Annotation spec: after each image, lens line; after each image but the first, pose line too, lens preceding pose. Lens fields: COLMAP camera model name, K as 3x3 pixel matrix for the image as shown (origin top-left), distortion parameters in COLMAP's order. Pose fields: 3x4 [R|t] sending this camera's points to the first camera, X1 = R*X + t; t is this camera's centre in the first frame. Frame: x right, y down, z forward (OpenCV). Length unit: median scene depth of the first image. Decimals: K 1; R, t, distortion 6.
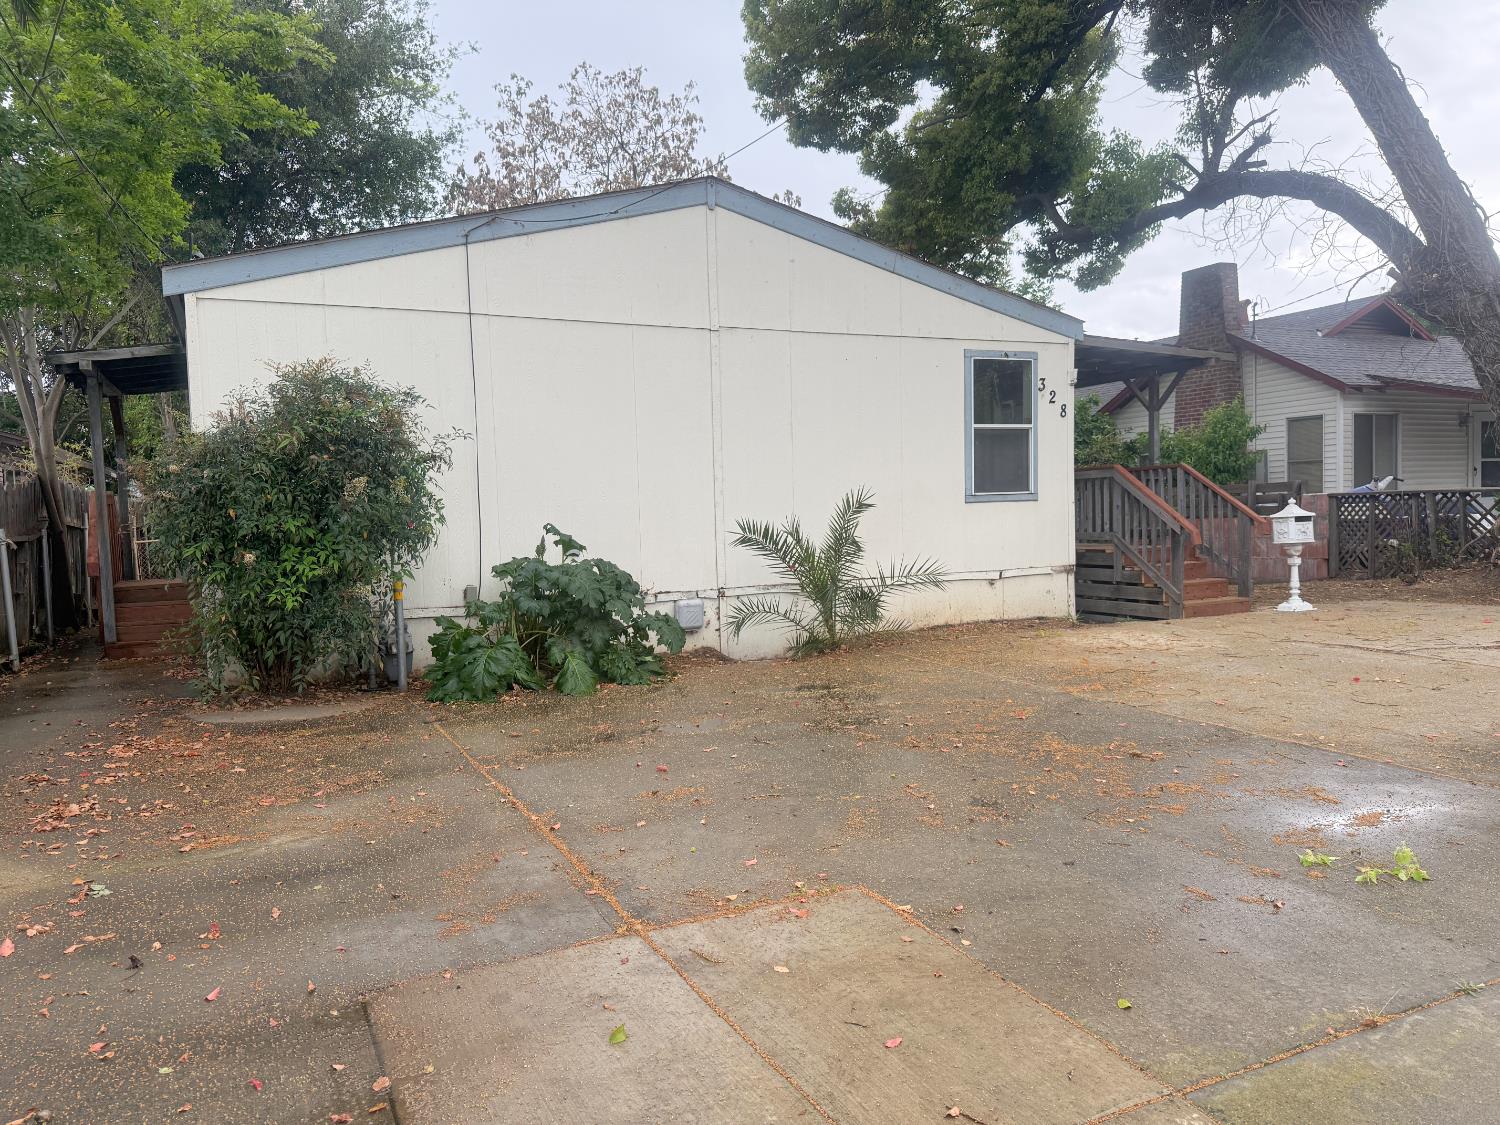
lens RADIAL K [[1111.8, 0, 750.0], [0, 1111.8, 562.5], [0, 0, 1]] dist [0.074636, -0.090867]
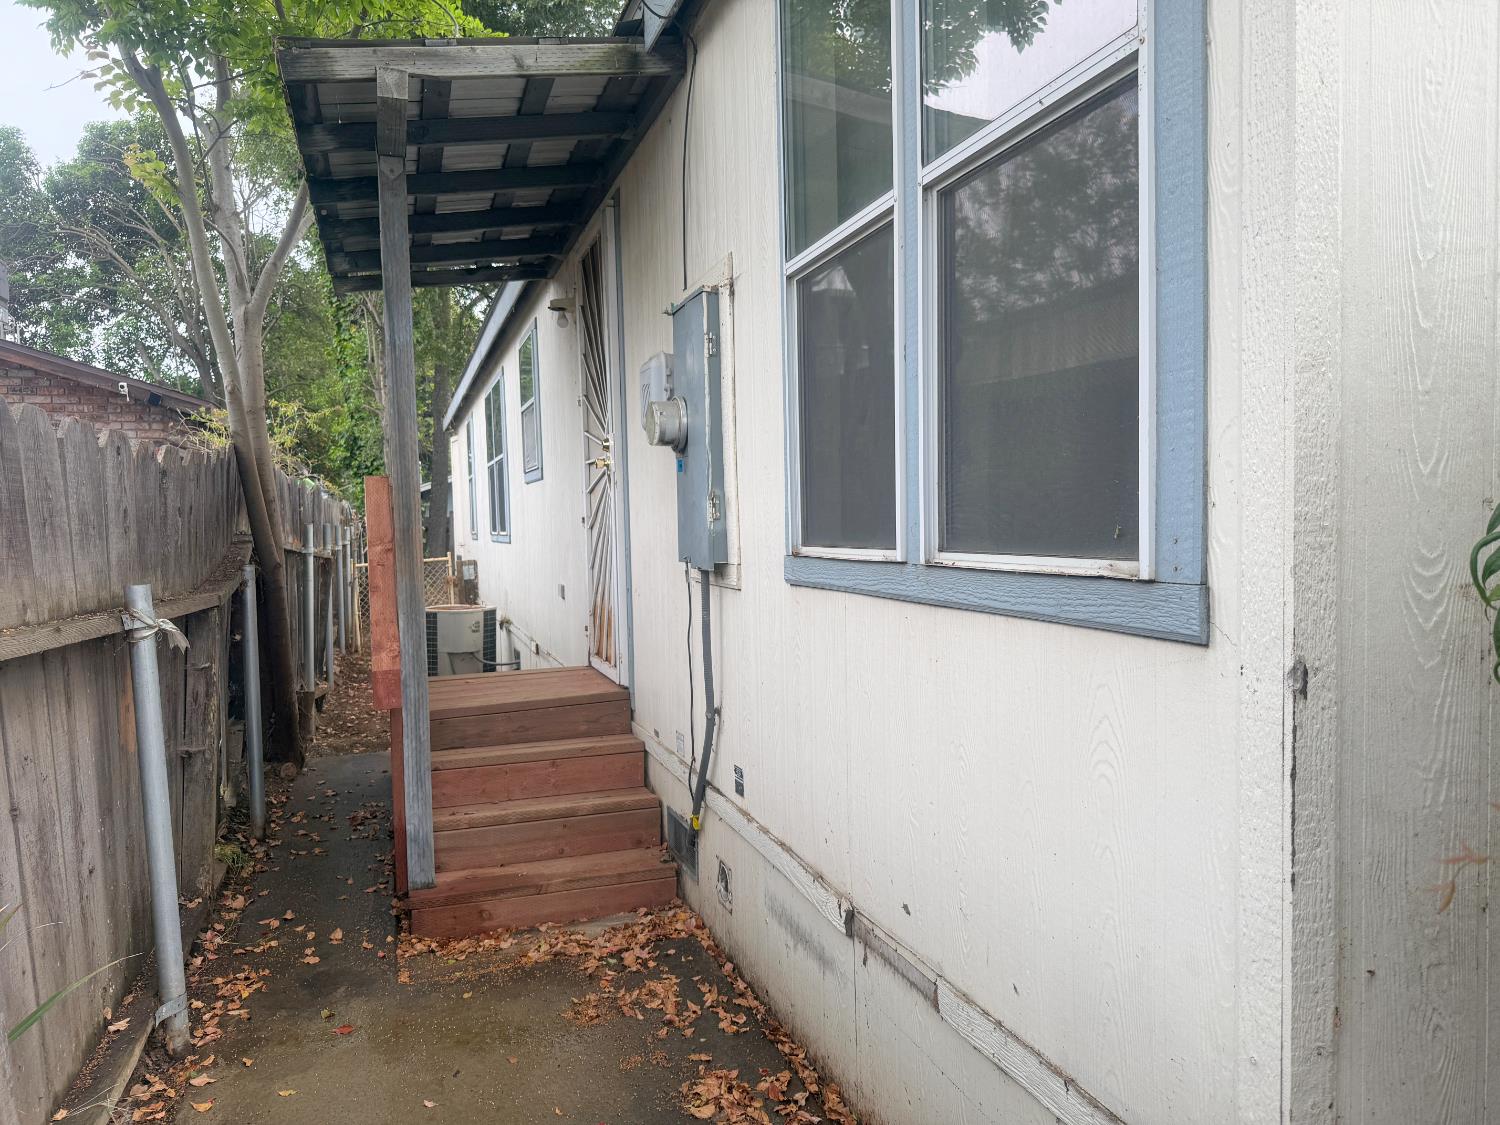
lens RADIAL K [[1039.1, 0, 750.0], [0, 1039.1, 562.5], [0, 0, 1]] dist [0.179549, -0.261232]
pose [[0.995424, 0.017165, -0.094004, -0.391065], [-0.017381, 0.999848, -0.001480, -0.033388], [0.093964, 0.003107, 0.995571, 0.602925]]
